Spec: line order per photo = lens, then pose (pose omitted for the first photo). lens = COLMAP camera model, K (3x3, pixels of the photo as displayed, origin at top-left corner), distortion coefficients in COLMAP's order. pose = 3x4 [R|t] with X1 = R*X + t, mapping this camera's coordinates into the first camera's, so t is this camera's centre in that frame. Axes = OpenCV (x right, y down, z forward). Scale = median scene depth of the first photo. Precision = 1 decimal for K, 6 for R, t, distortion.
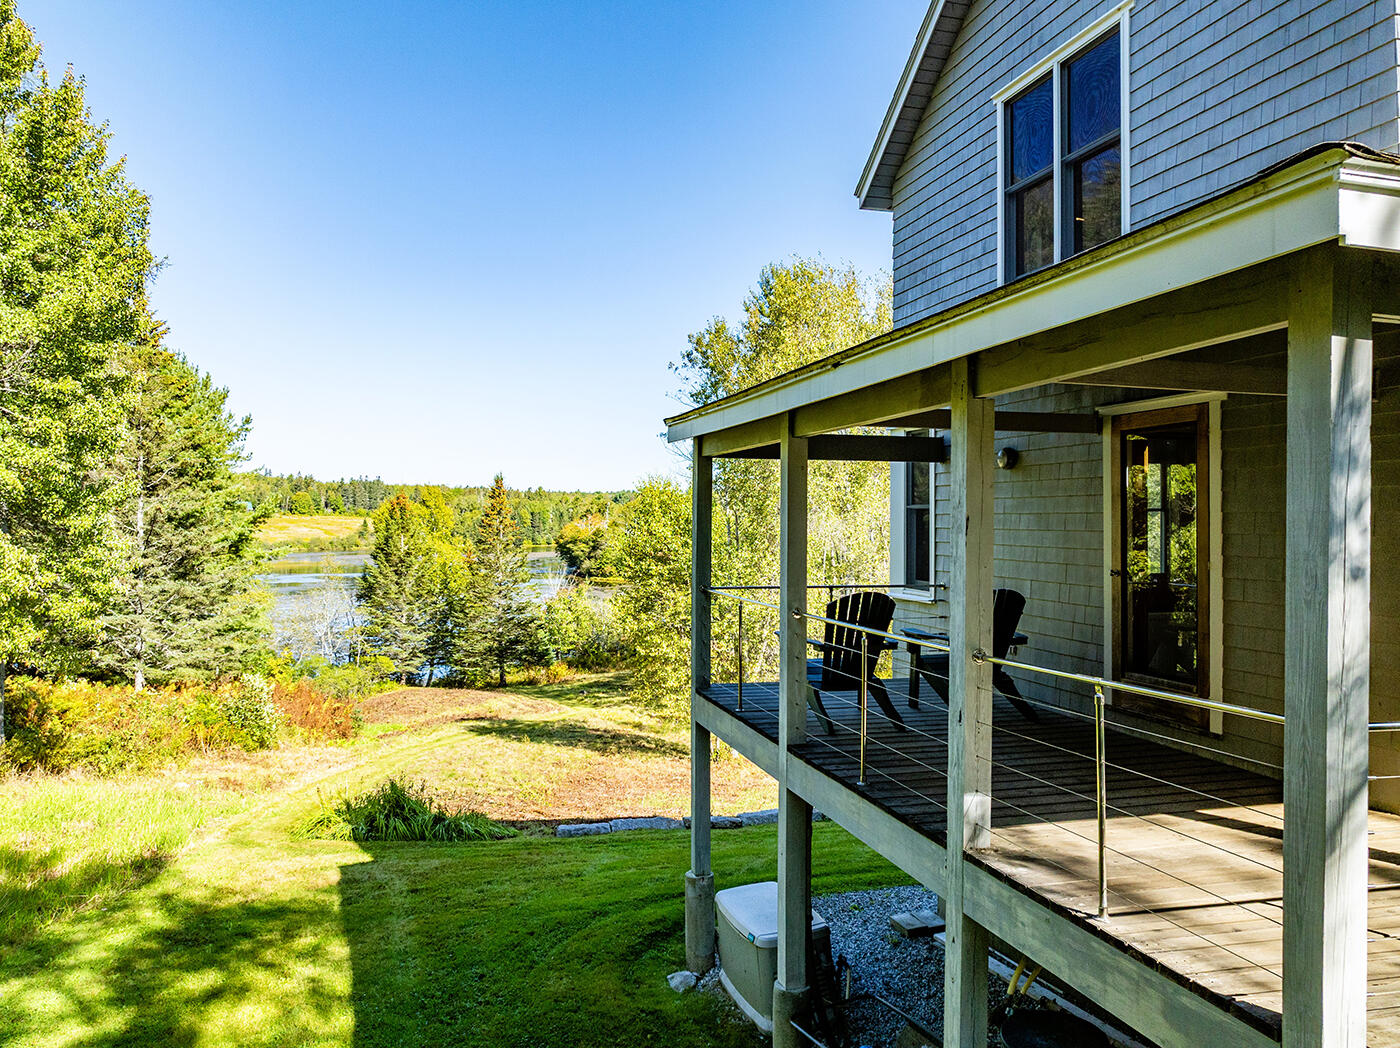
lens RADIAL K [[1036.3, 0, 700.0], [0, 1036.3, 524.0], [0, 0, 1]] dist [-0.000056, -0.000043]
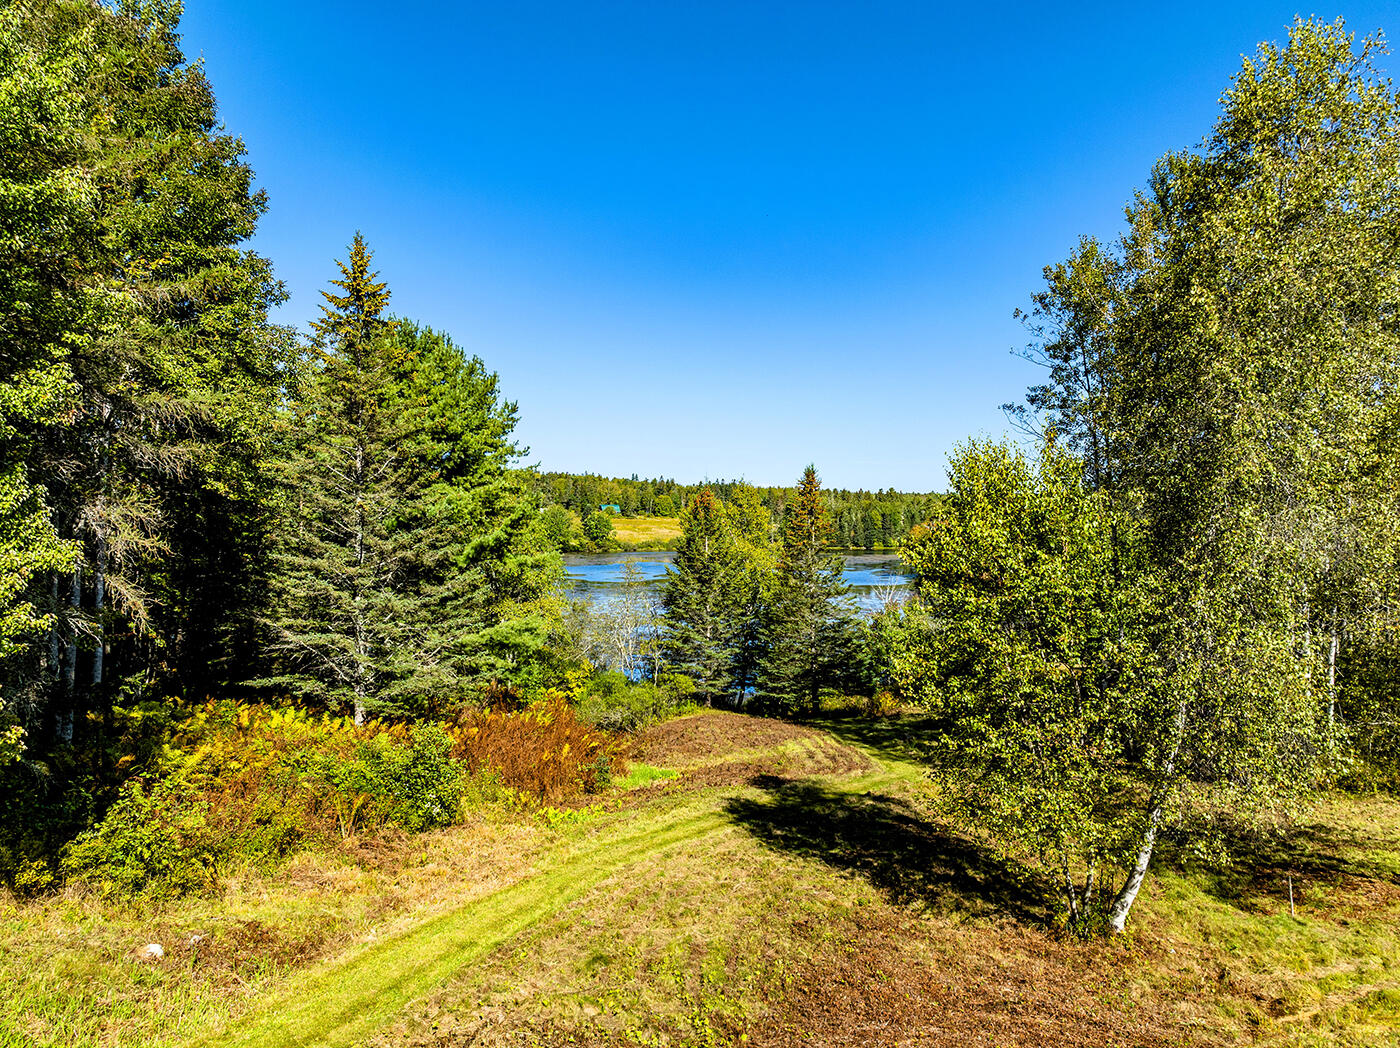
lens RADIAL K [[1036.5, 0, 701.5], [0, 1036.5, 497.9], [0, 0, 1]] dist [0.048887, 0.001930]
pose [[0.944709, -0.008294, -0.327805, 0.001446], [-0.000436, 0.999647, -0.026549, 0.000217], [0.327910, 0.025225, 0.944372, 0.159106]]
